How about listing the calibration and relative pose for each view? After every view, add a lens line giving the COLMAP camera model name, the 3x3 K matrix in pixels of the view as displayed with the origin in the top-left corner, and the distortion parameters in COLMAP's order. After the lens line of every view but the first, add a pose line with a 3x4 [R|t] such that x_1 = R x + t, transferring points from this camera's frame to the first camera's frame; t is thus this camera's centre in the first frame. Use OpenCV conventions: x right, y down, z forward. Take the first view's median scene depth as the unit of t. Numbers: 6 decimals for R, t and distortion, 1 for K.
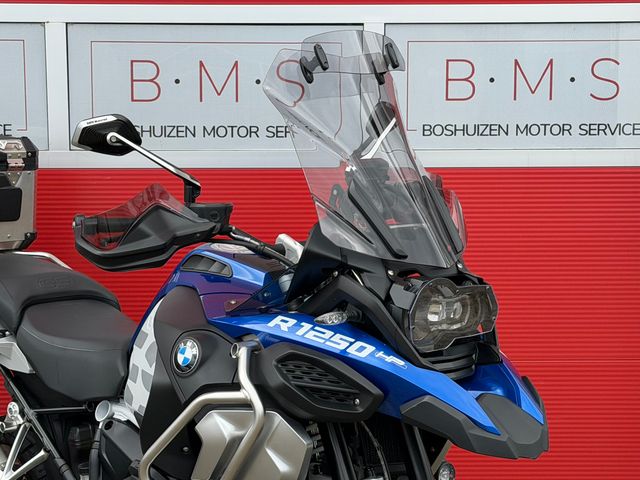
lens RADIAL K [[1440.5, 0, 323.0], [0, 1440.5, 241.6], [0, 0, 1]] dist [0.137256, 0.000000]
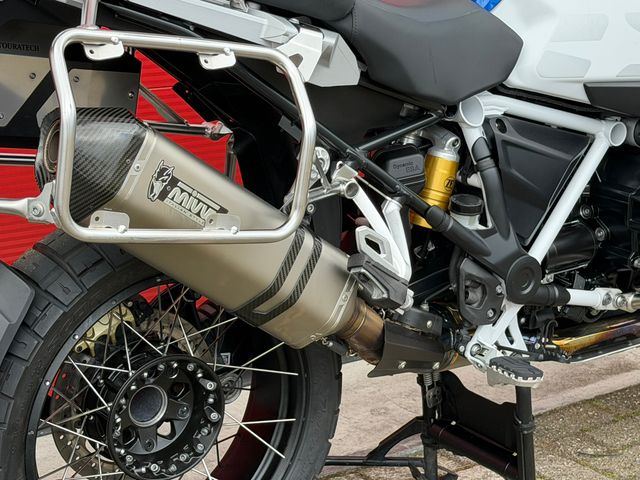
lens RADIAL K [[1391.2, 0, 316.9], [0, 1391.2, 242.3], [0, 0, 1]] dist [0.141865, 0.000000]
pose [[0.188771, -0.267785, 0.944805, -0.873614], [0.067725, 0.963362, 0.259513, 0.010934], [-0.979683, 0.014998, 0.199990, 1.090526]]
